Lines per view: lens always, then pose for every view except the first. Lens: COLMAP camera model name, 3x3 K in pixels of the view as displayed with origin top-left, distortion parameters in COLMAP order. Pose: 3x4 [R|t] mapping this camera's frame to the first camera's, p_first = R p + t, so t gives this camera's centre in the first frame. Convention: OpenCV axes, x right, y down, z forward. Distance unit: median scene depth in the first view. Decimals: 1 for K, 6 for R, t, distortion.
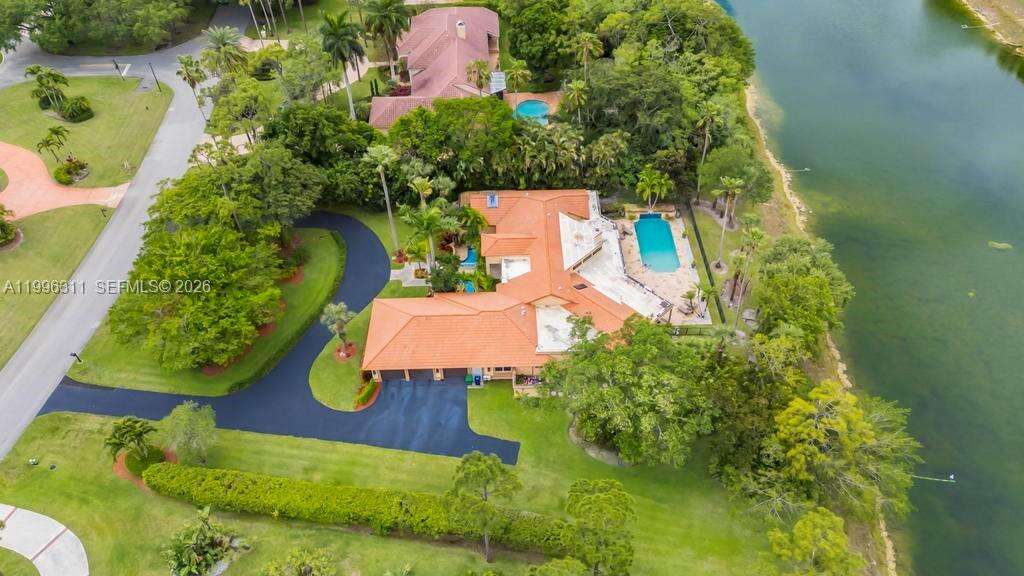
lens RADIAL K [[762.3, 0, 514.9], [0, 762.3, 290.9], [0, 0, 1]] dist [0.069168, 0.003939]
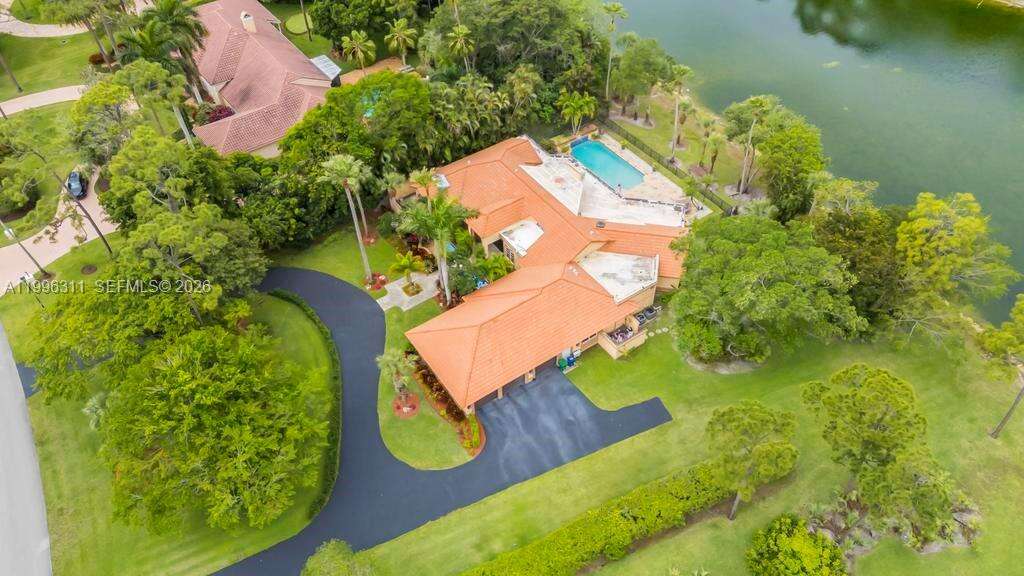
lens RADIAL K [[762.3, 0, 514.9], [0, 762.3, 290.9], [0, 0, 1]] dist [0.069168, 0.003939]
pose [[0.832077, -0.406080, 0.377819, -0.362693], [0.397632, 0.911621, 0.104099, -0.066637], [-0.386700, 0.063614, 0.920009, 0.188825]]
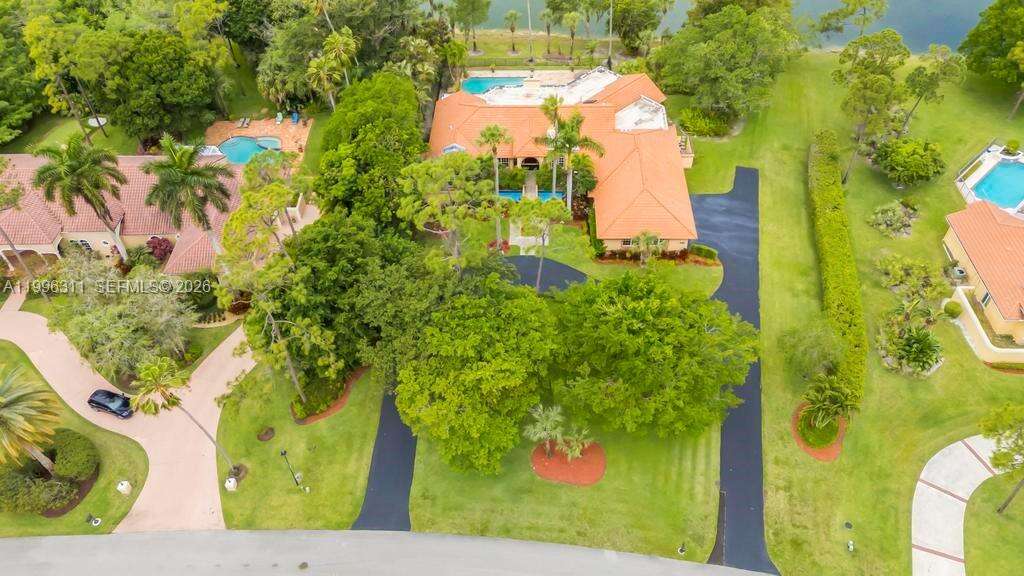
lens RADIAL K [[745.5, 0, 516.2], [0, 745.5, 288.4], [0, 0, 1]] dist [0.045328, 0.035932]
pose [[0.046200, -0.720319, 0.692103, -0.821643], [0.722971, 0.502220, 0.474434, -0.439056], [-0.689332, 0.478451, 0.543973, 0.585657]]
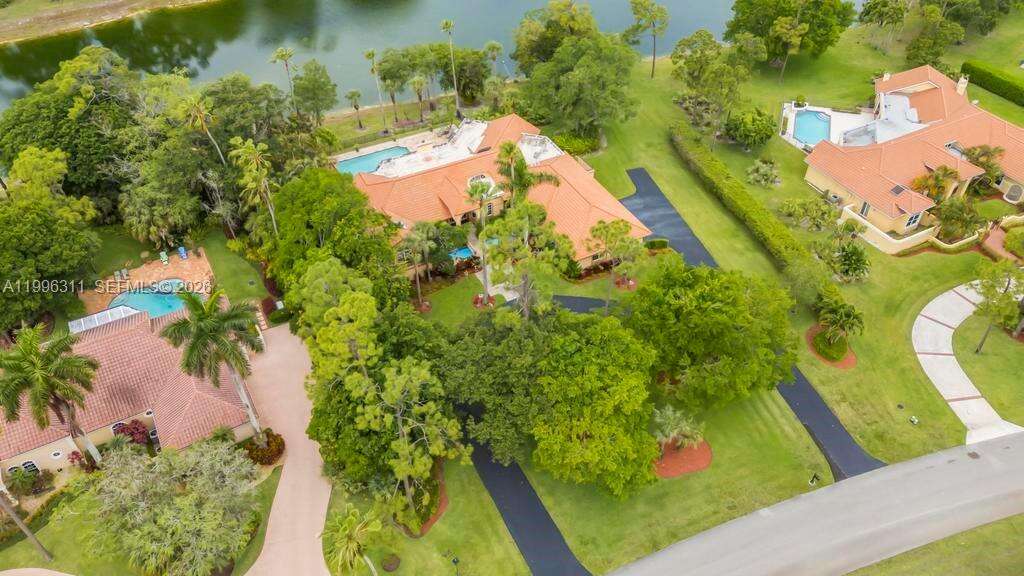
lens RADIAL K [[745.5, 0, 516.2], [0, 745.5, 288.4], [0, 0, 1]] dist [0.045328, 0.035932]
pose [[-0.443687, -0.594999, 0.670163, -0.780099], [0.646488, 0.305378, 0.699140, -0.668384], [-0.620641, 0.743452, 0.249167, 0.804782]]
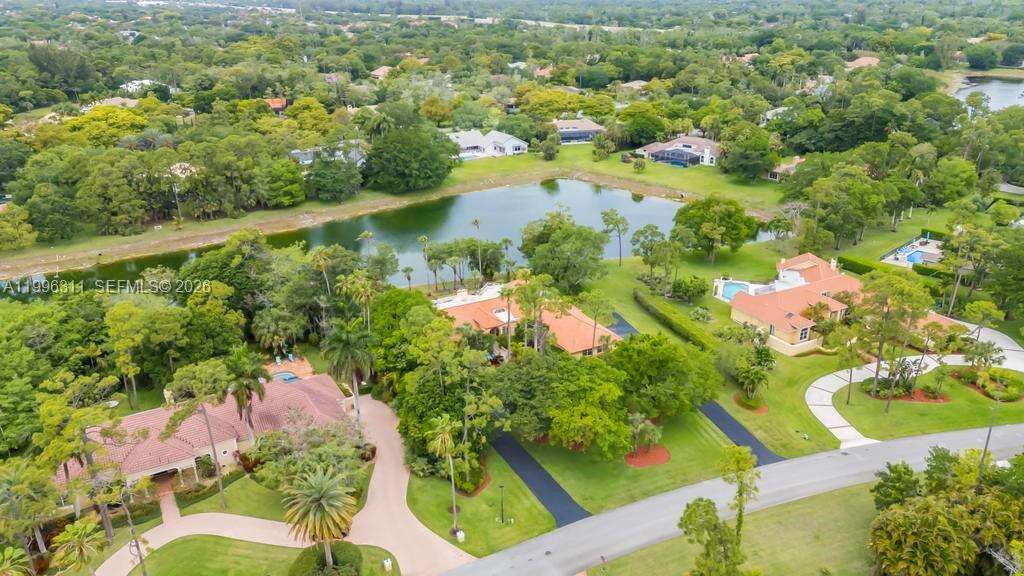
lens RADIAL K [[745.5, 0, 516.2], [0, 745.5, 288.4], [0, 0, 1]] dist [0.045328, 0.035932]
pose [[-0.460539, -0.316415, 0.829328, -1.189249], [0.637226, 0.532572, 0.557055, -0.847035], [-0.617938, 0.785015, -0.043643, 0.989852]]
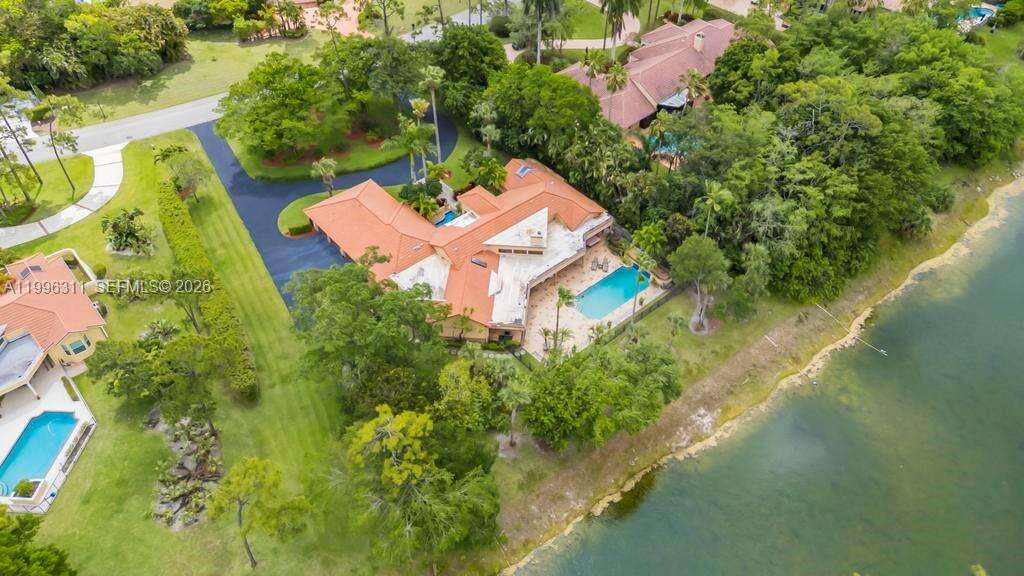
lens RADIAL K [[762.3, 0, 514.9], [0, 762.3, 290.9], [0, 0, 1]] dist [0.069168, 0.003939]
pose [[0.631026, 0.556521, -0.540454, 0.672517], [-0.549633, 0.812380, 0.194787, -0.195854], [0.547457, 0.174135, 0.818515, 0.168132]]
